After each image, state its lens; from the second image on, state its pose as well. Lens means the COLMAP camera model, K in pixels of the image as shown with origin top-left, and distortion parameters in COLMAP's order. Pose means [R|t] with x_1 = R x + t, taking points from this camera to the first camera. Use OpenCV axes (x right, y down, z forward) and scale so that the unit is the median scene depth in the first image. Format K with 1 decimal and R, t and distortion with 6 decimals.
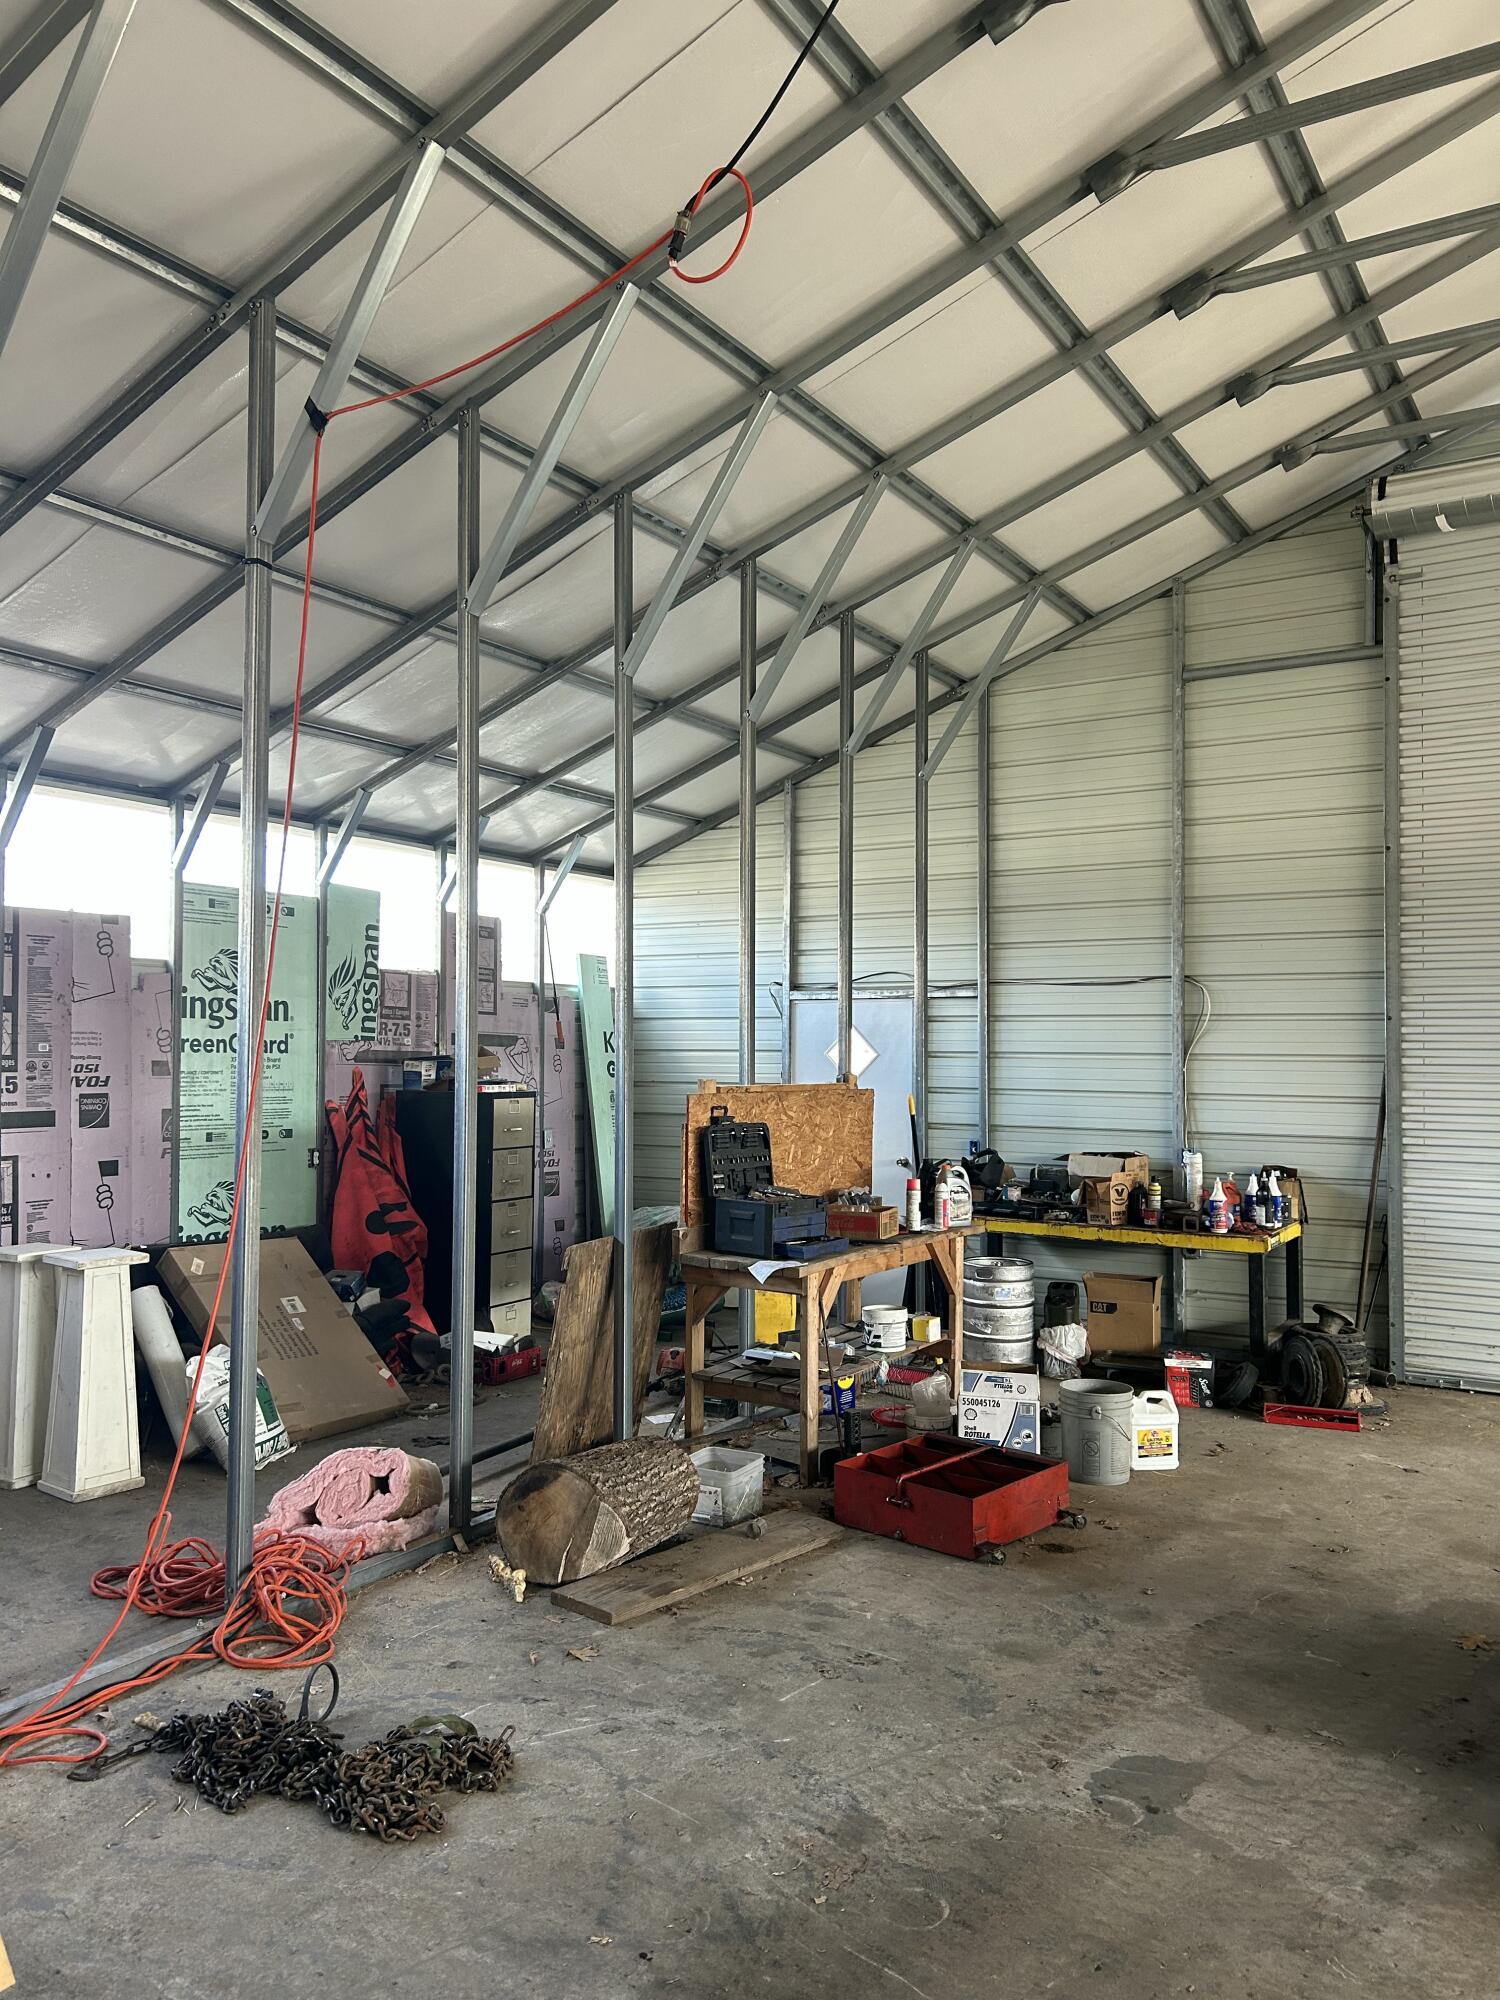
lens RADIAL K [[1508.7, 0, 747.7], [0, 1508.7, 998.9], [0, 0, 1]] dist [0.051381, -0.000129]
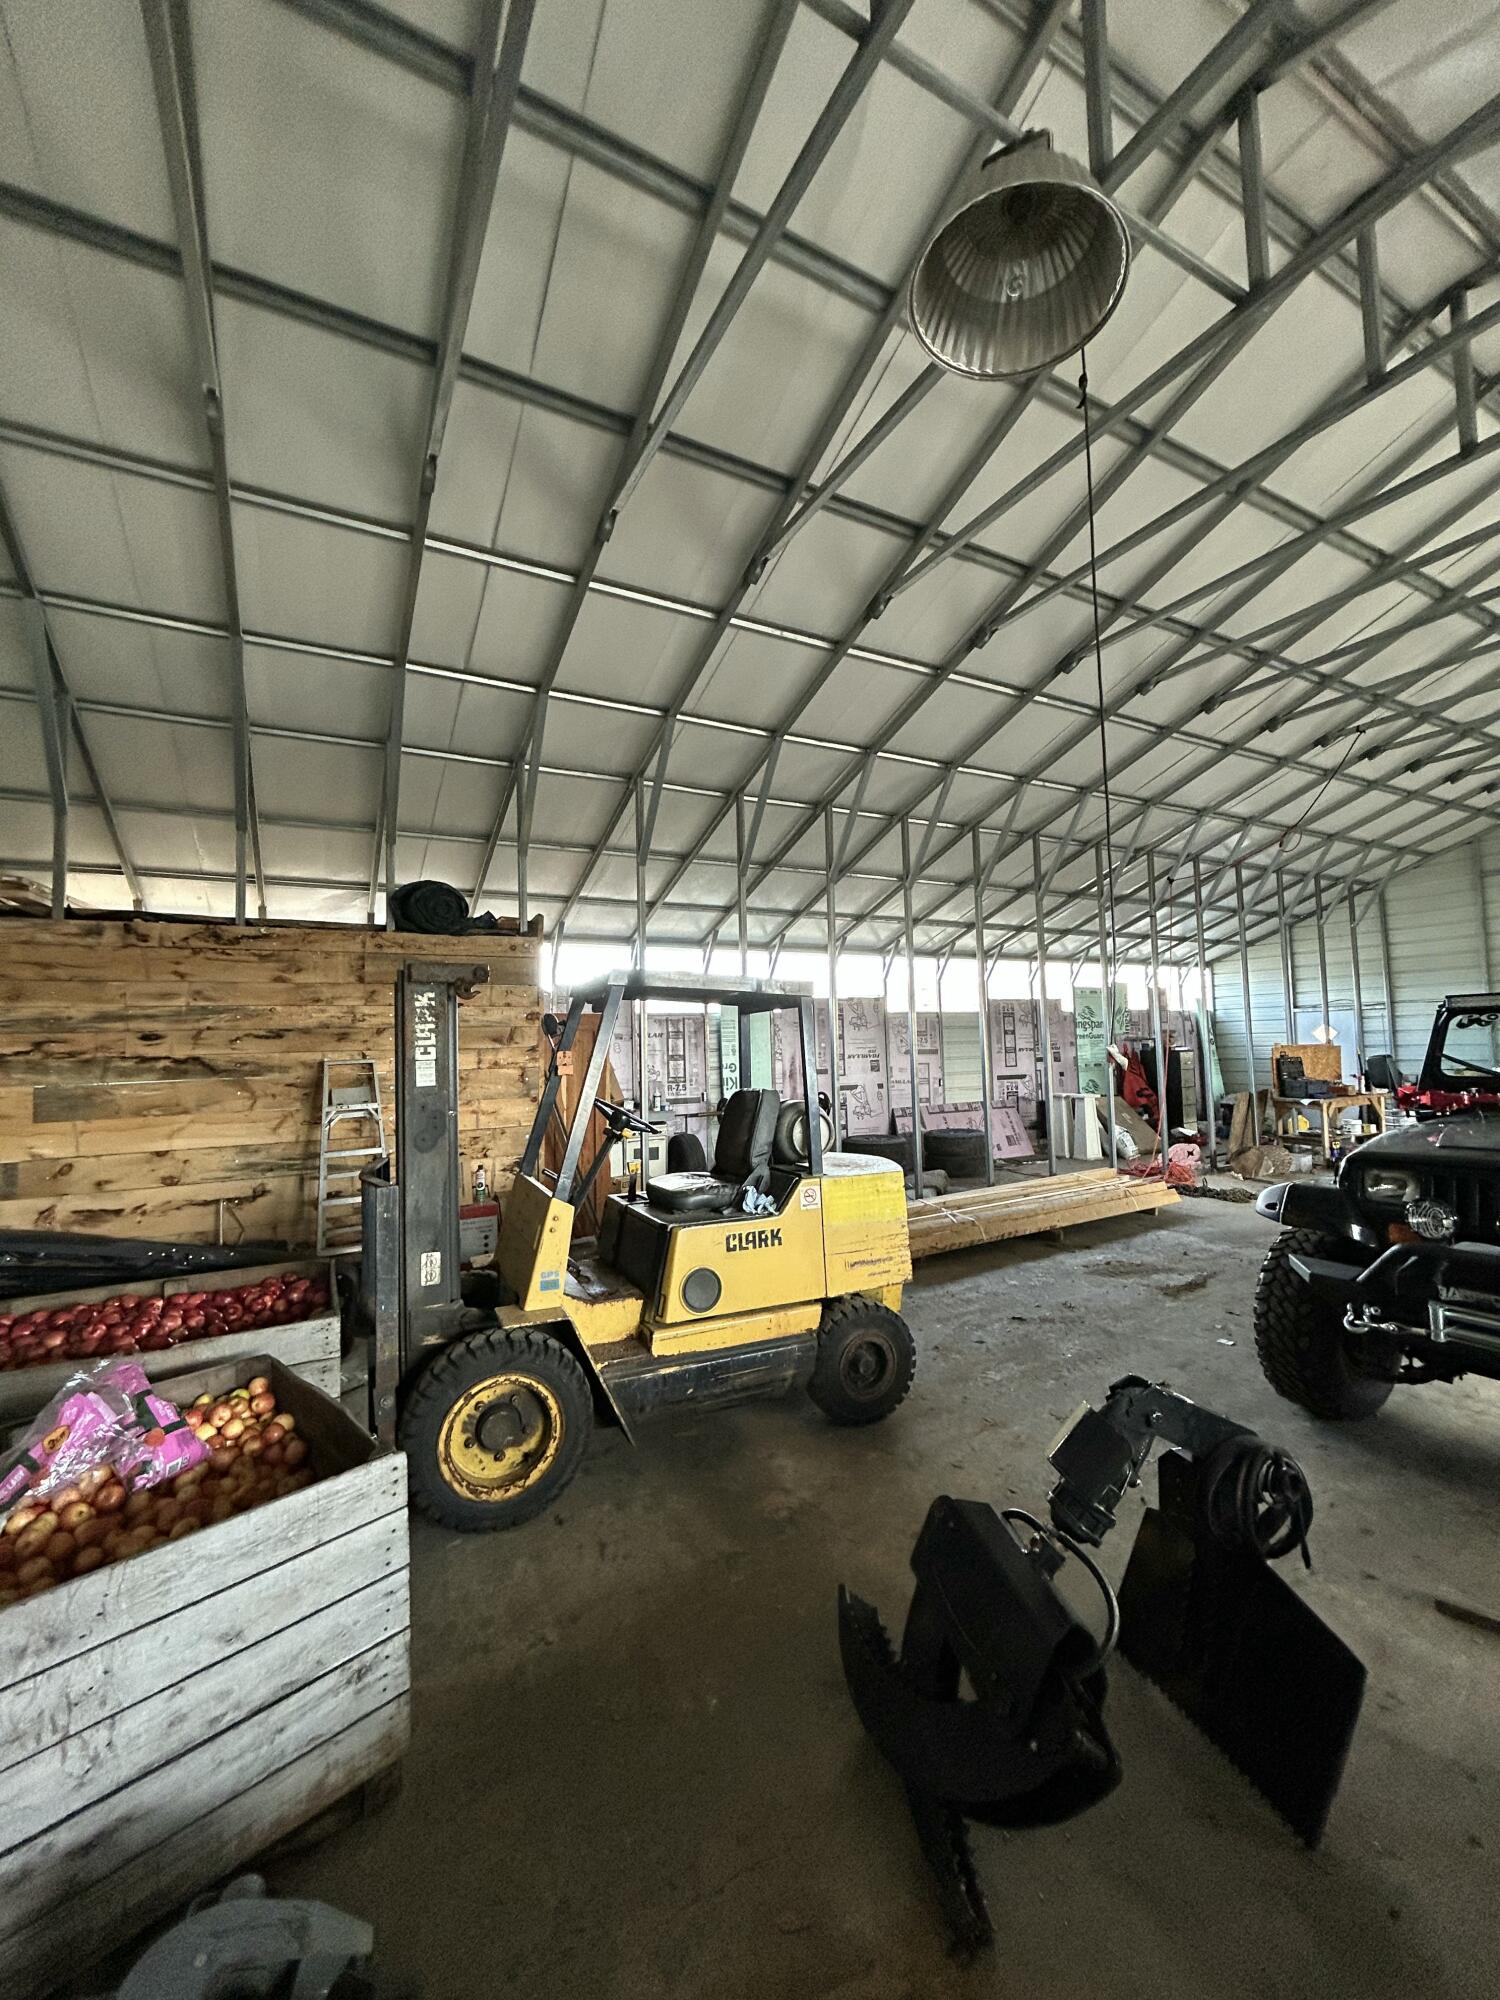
lens RADIAL K [[806.3, 0, 753.0], [0, 806.3, 1002.9], [0, 0, 1]] dist [-0.000873, -0.000132]
pose [[0.867094, -0.052376, -0.495383, -0.102698], [0.046931, 0.998623, -0.023437, -0.030377], [0.495928, -0.002927, 0.868359, -0.733647]]
